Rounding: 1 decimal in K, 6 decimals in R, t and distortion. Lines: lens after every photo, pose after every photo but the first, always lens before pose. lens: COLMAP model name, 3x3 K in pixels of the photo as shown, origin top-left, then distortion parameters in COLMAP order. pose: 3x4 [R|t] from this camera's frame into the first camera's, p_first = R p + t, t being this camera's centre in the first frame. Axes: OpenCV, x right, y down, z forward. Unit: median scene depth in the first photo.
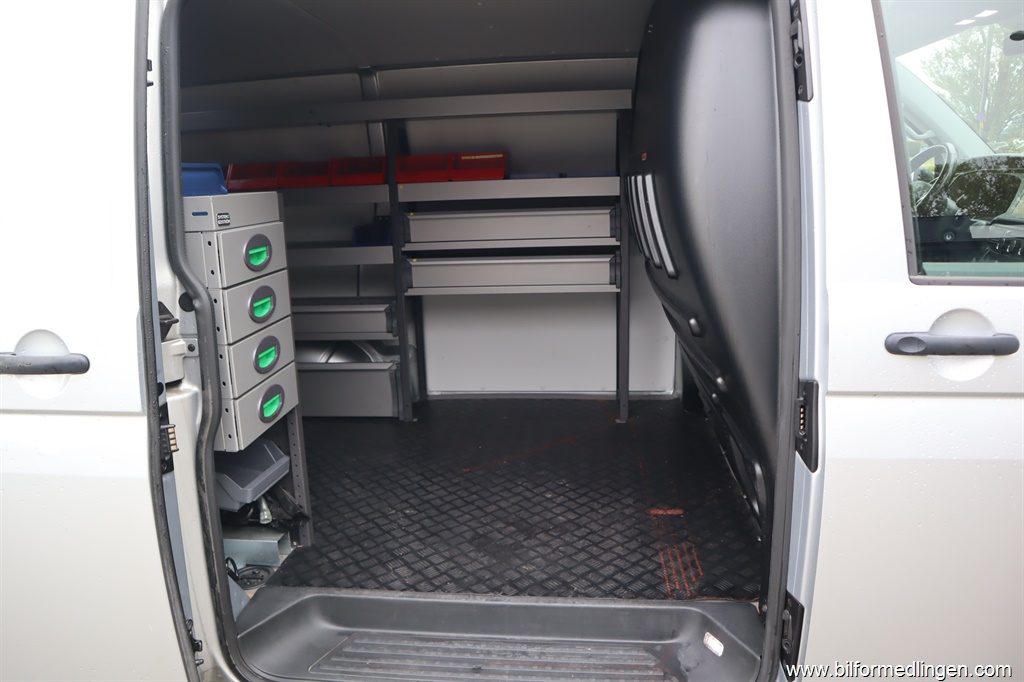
lens RADIAL K [[705.3, 0, 509.6], [0, 705.3, 341.5], [0, 0, 1]] dist [-0.123832, 0.074901]
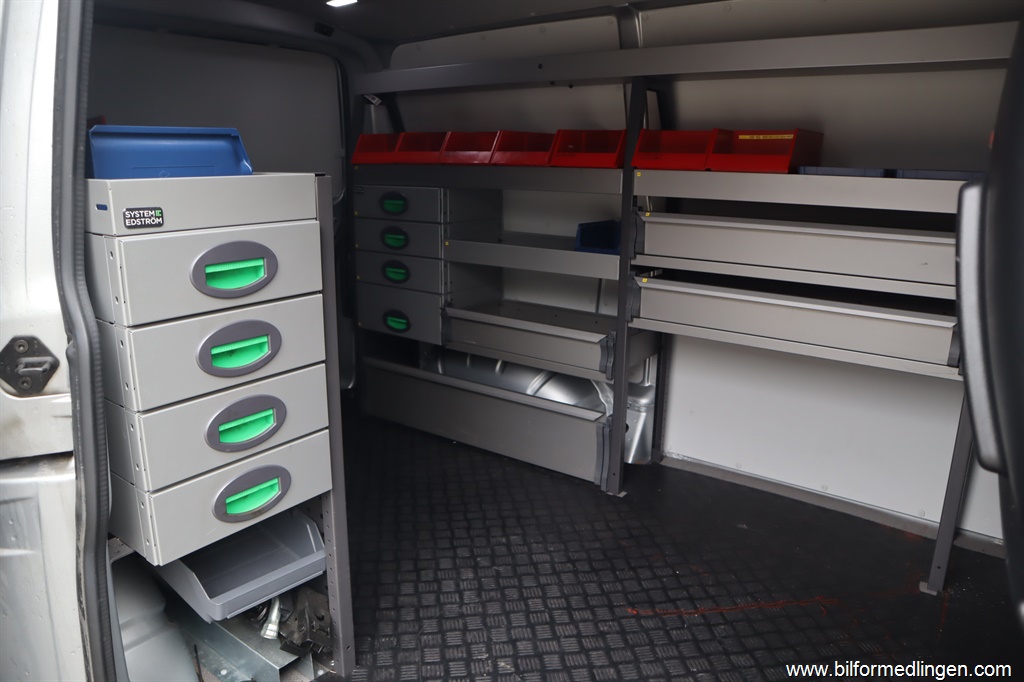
lens RADIAL K [[705.3, 0, 509.6], [0, 705.3, 341.5], [0, 0, 1]] dist [-0.123832, 0.074901]
pose [[0.857124, 0.166965, -0.487299, 0.101515], [-0.152673, 0.985848, 0.069244, -0.084465], [0.491964, 0.015047, 0.870485, 0.330683]]
